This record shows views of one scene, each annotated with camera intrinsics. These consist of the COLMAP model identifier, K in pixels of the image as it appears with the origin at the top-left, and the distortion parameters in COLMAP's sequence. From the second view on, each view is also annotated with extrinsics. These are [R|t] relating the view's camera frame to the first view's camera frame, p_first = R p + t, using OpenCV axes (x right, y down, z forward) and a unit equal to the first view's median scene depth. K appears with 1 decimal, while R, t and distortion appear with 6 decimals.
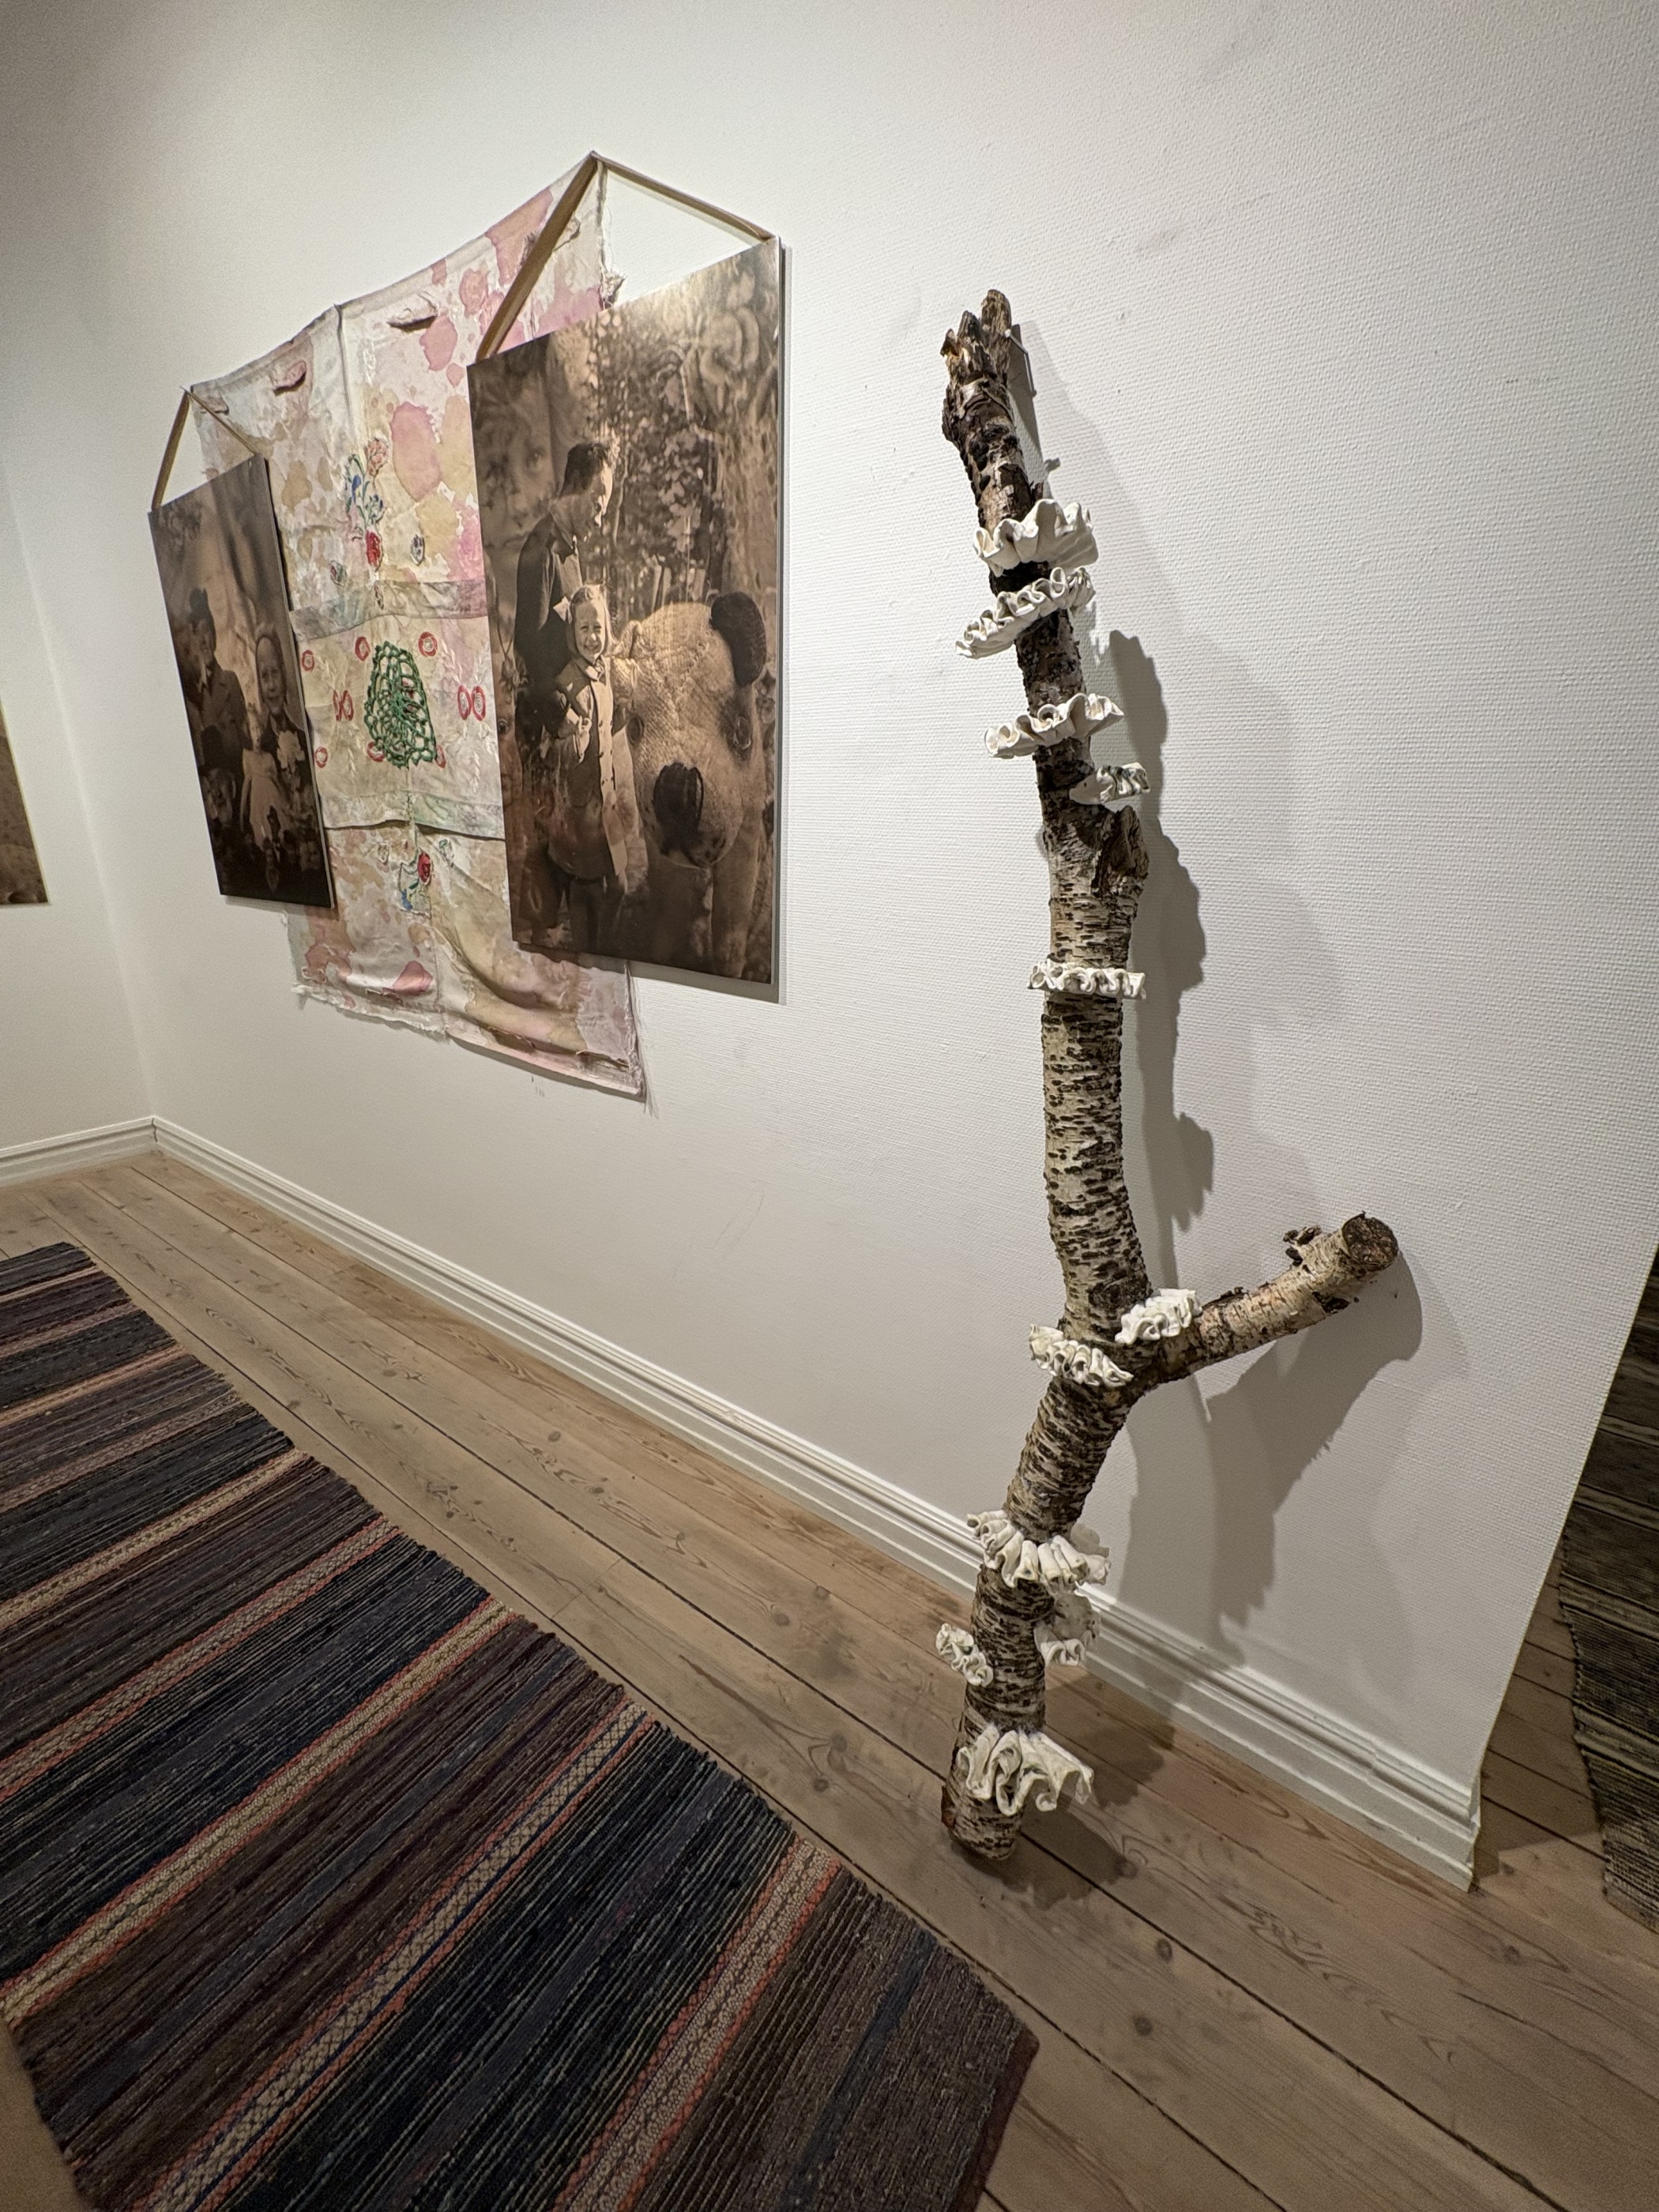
lens RADIAL K [[880.9, 0, 833.0], [0, 880.9, 1108.0], [0, 0, 1]] dist [-0.000901, 0.000326]
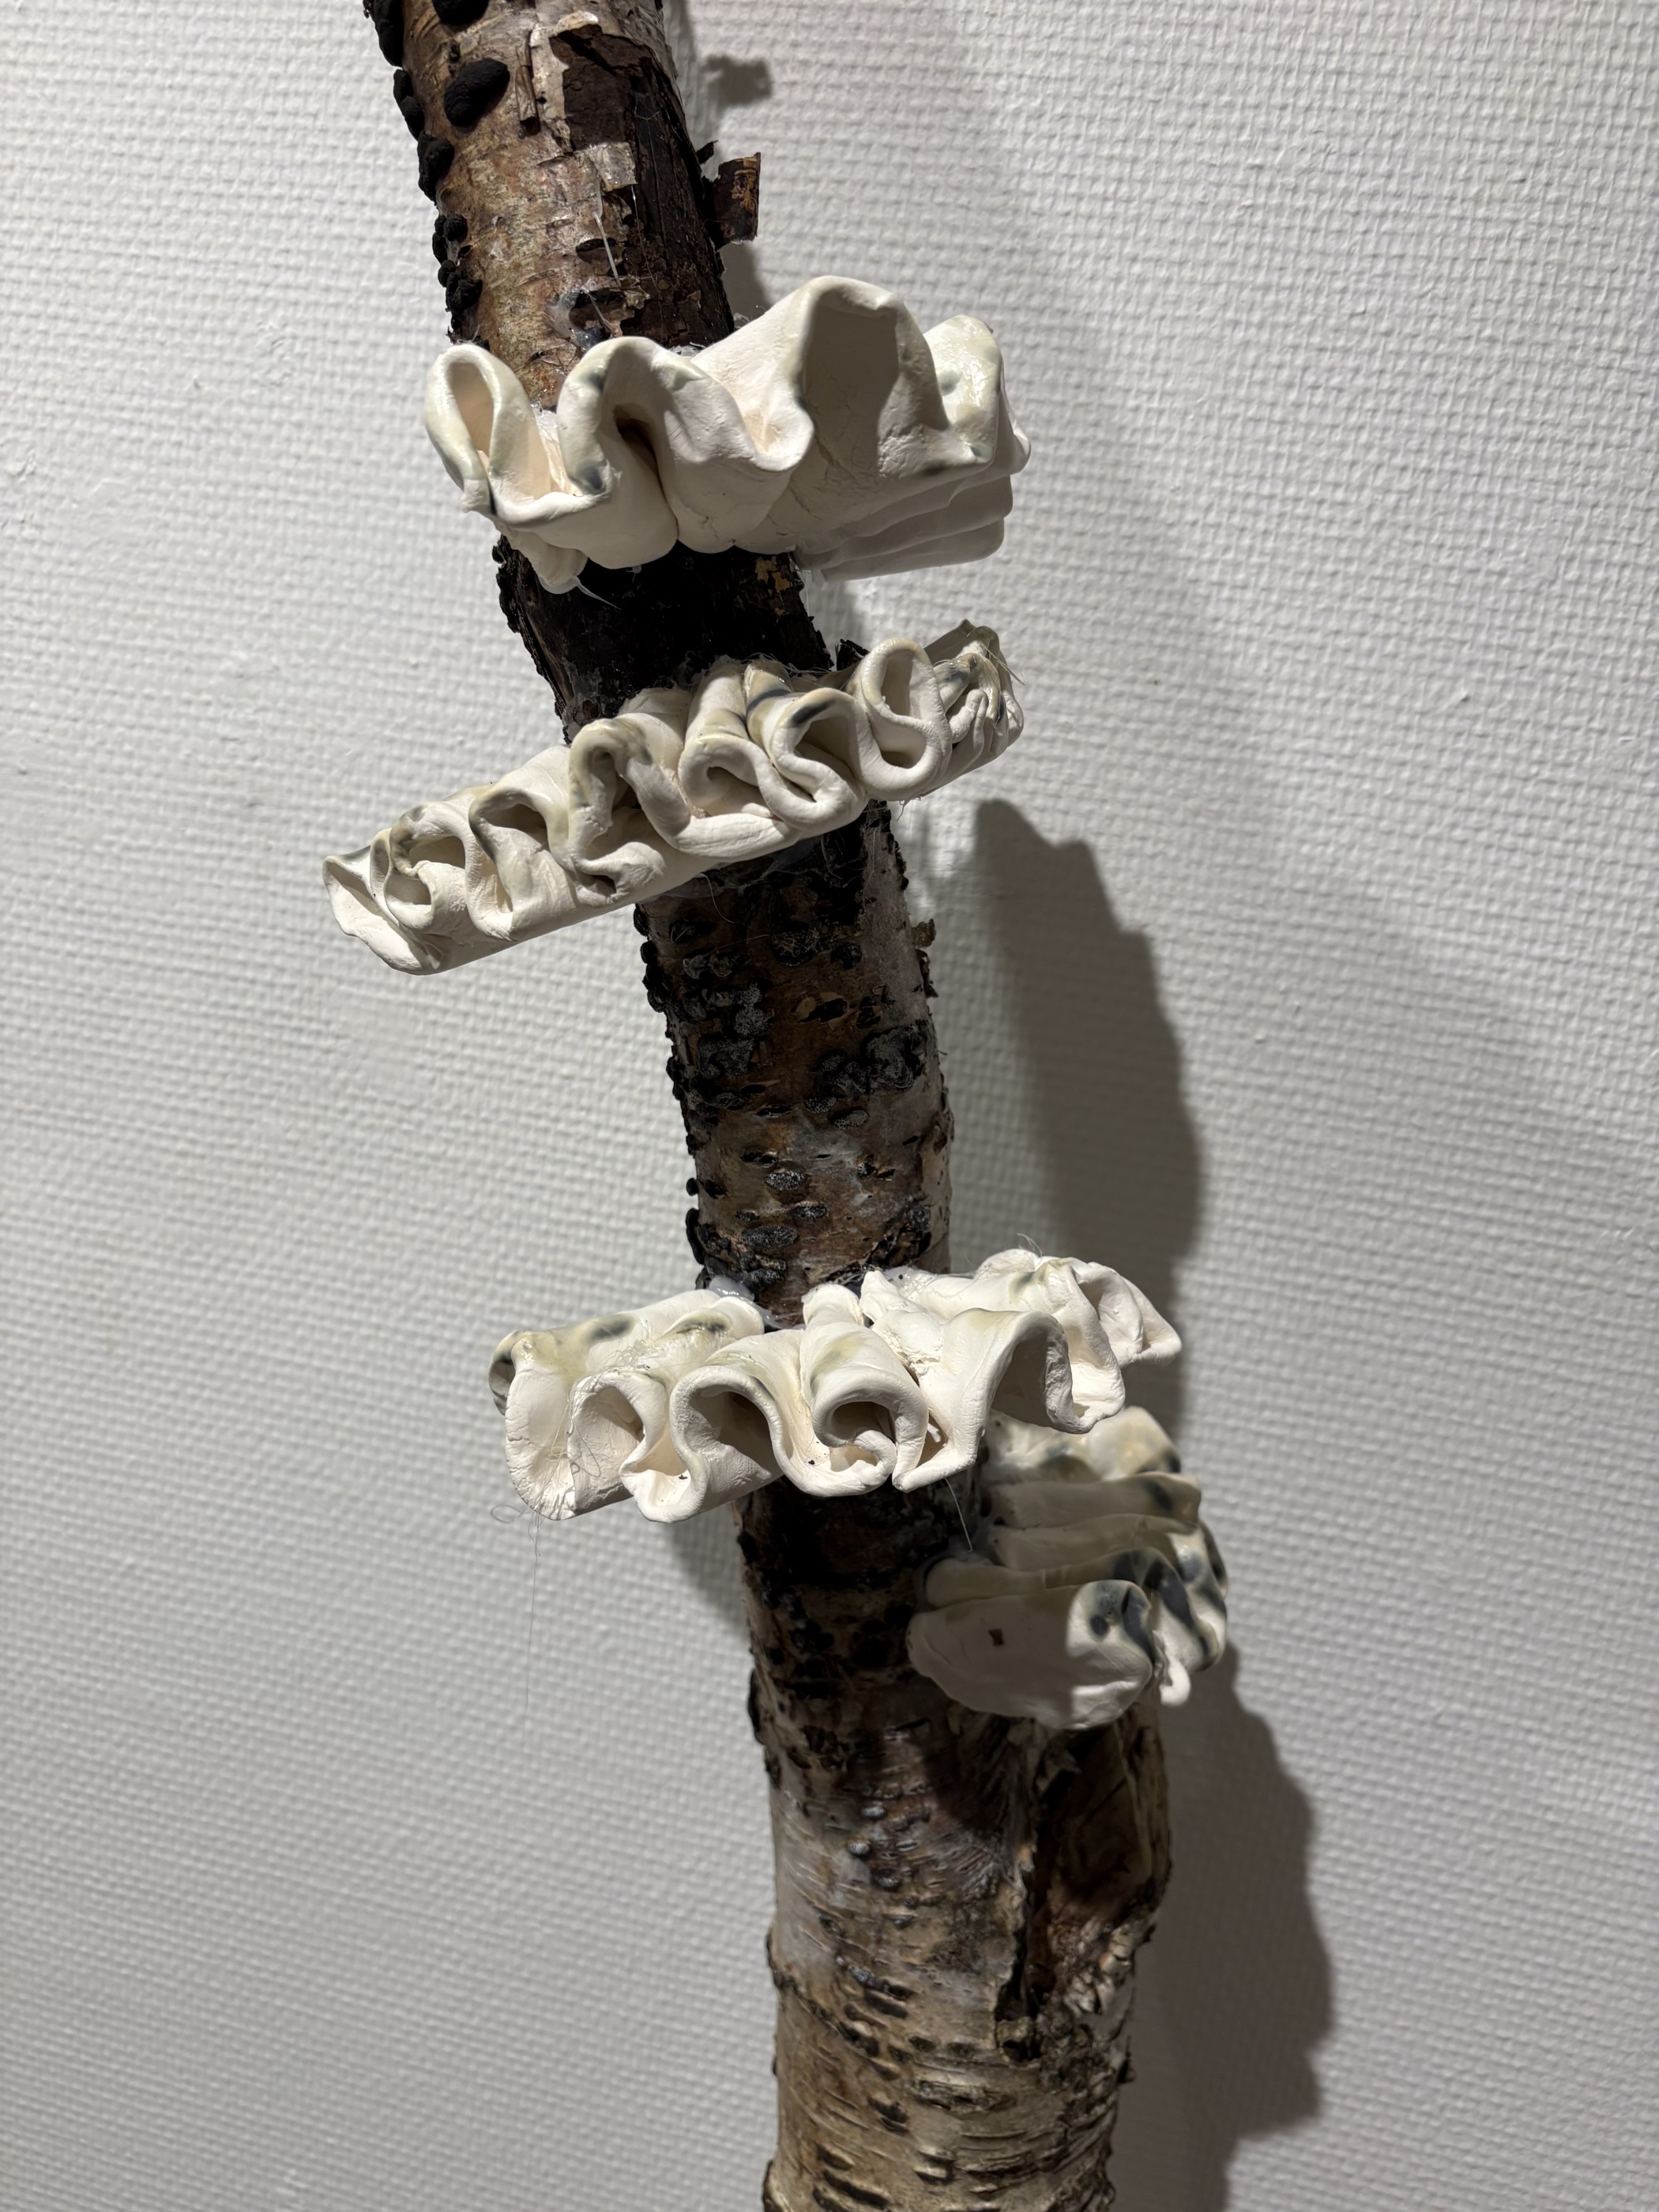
lens RADIAL K [[1715.1, 0, 829.5], [0, 1715.1, 1106.0], [0, 0, 1]] dist [0.002064, 0.001412]
pose [[0.906896, -0.004054, 0.421335, 0.055503], [0.036343, 0.996980, -0.068632, -0.302486], [-0.419785, 0.077554, 0.904304, 0.423569]]
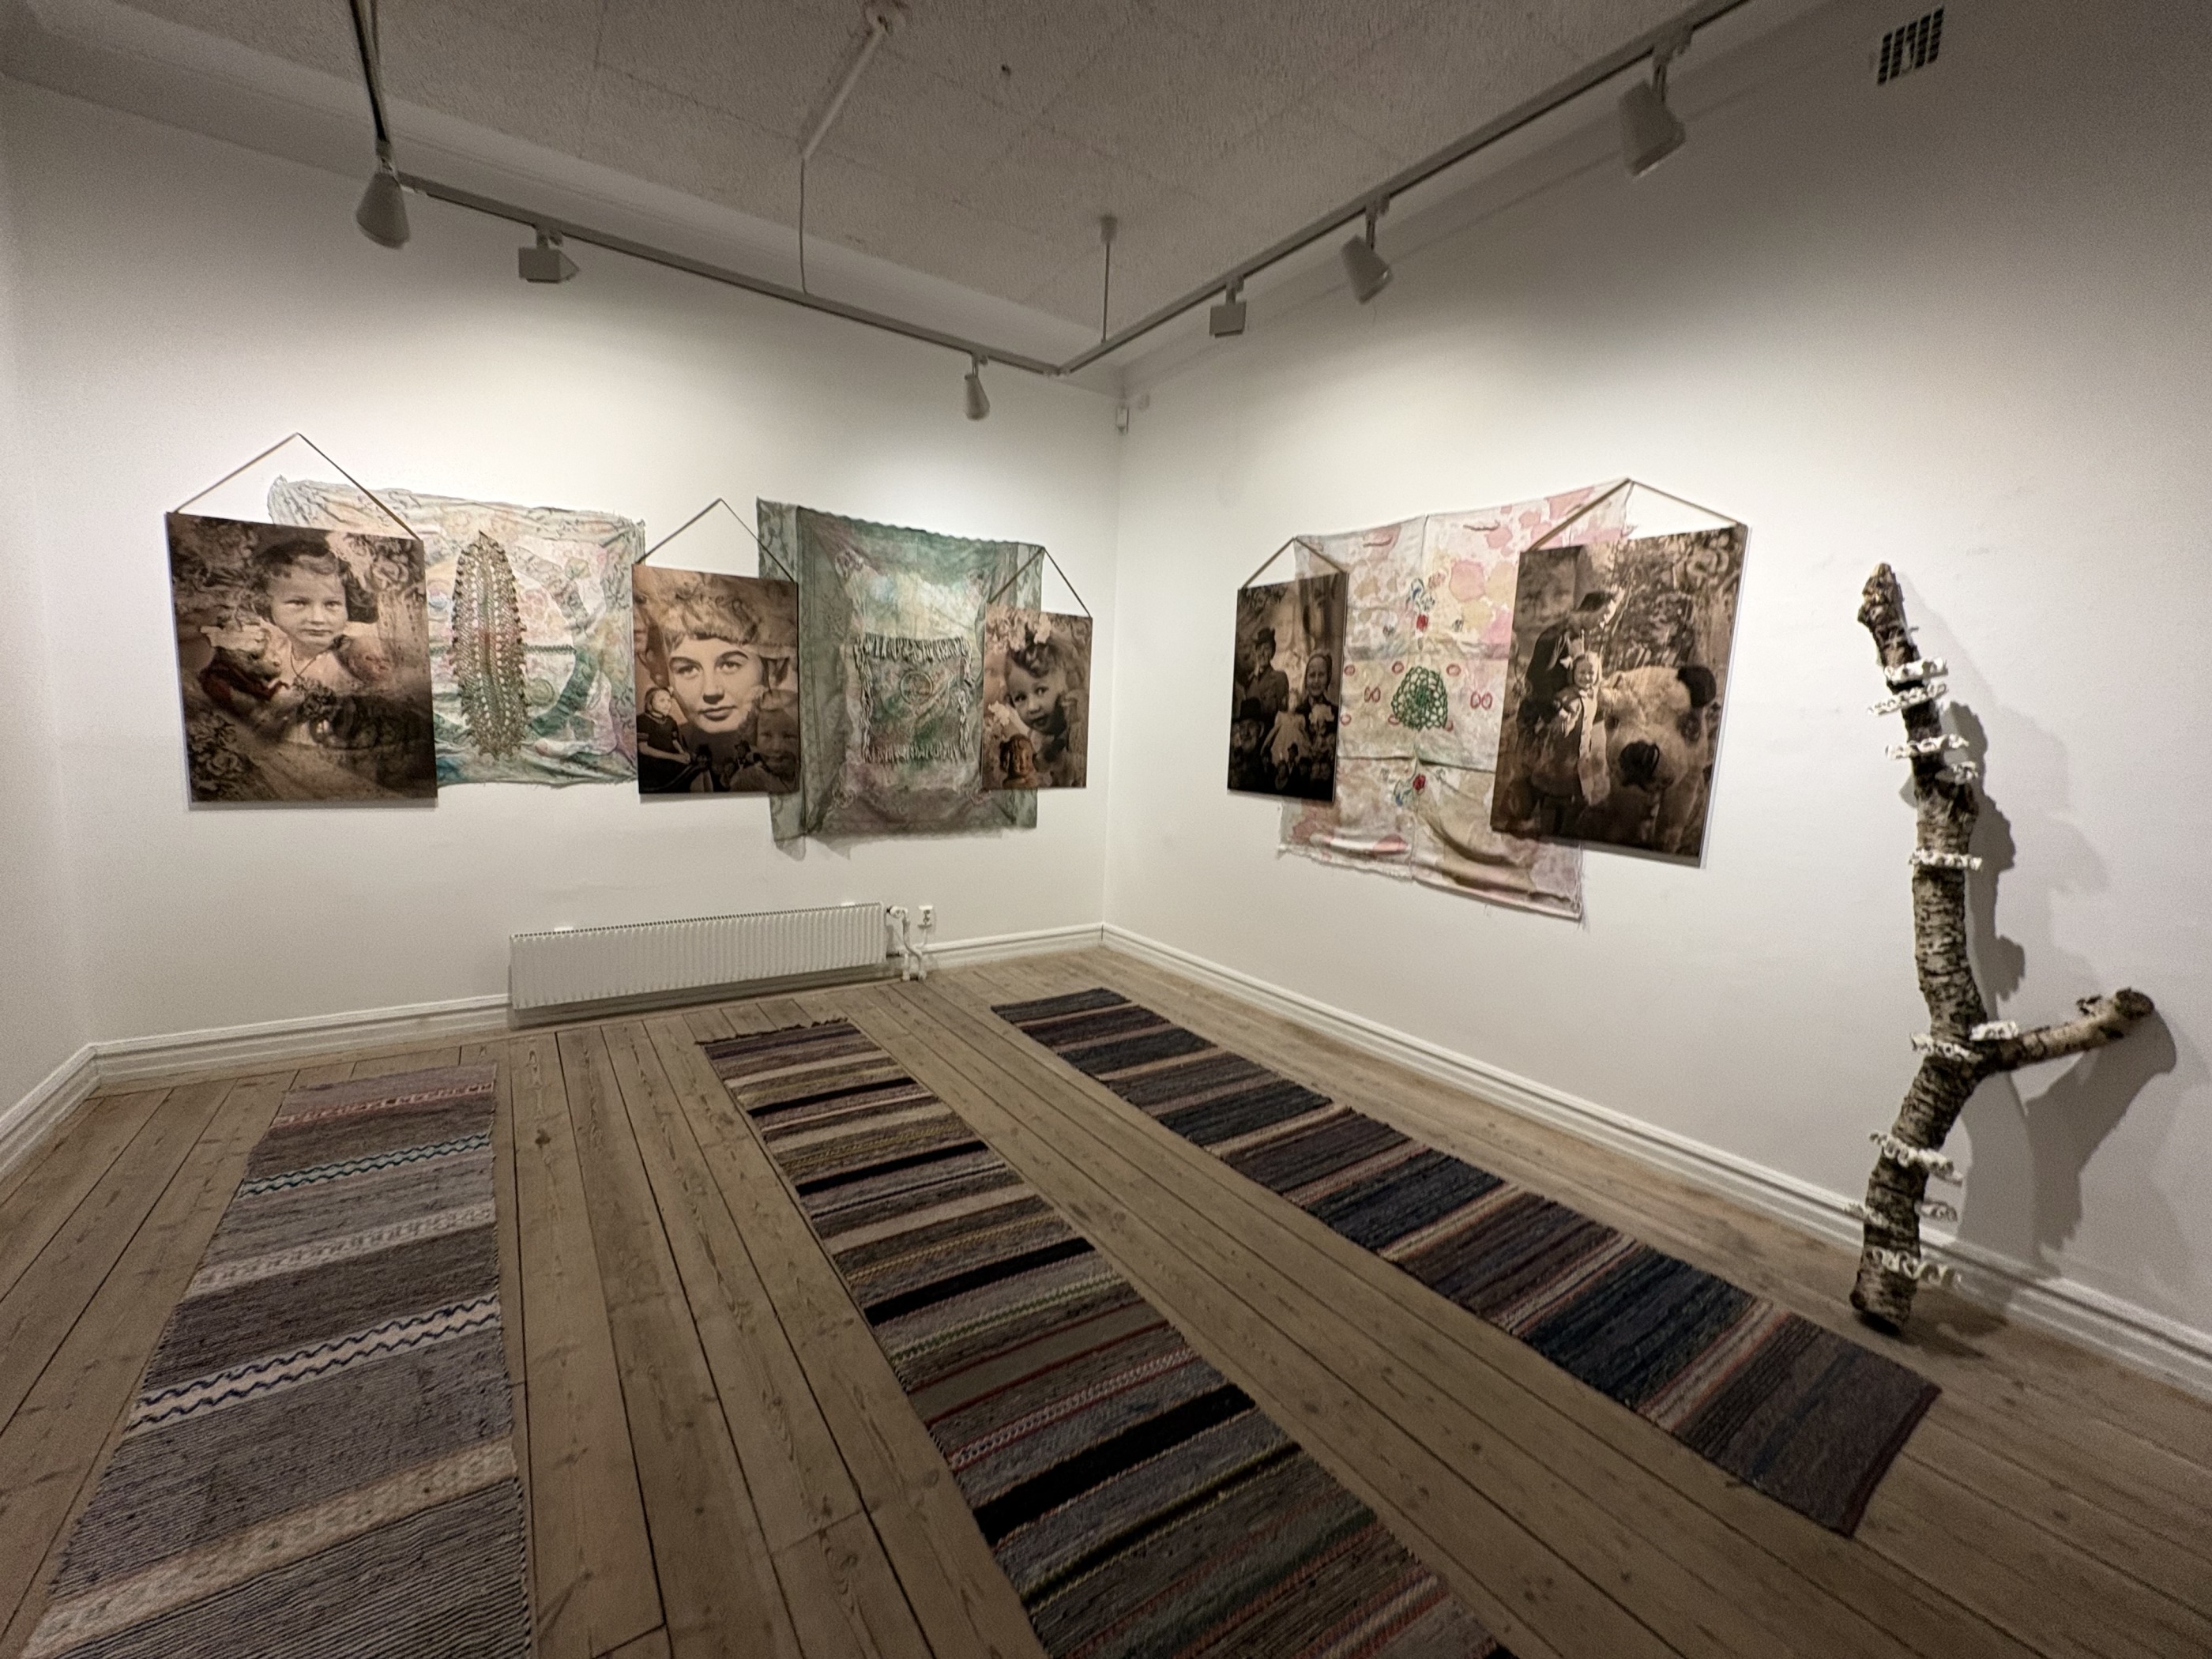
lens RADIAL K [[880.9, 0, 1102.0], [0, 880.9, 825.1], [0, 0, 1]] dist [-0.000901, 0.000326]
pose [[0.939031, 0.061624, -0.338265, -0.621254], [-0.128472, 0.975436, -0.178941, 0.281414], [0.318928, 0.211488, 0.923882, -1.109344]]
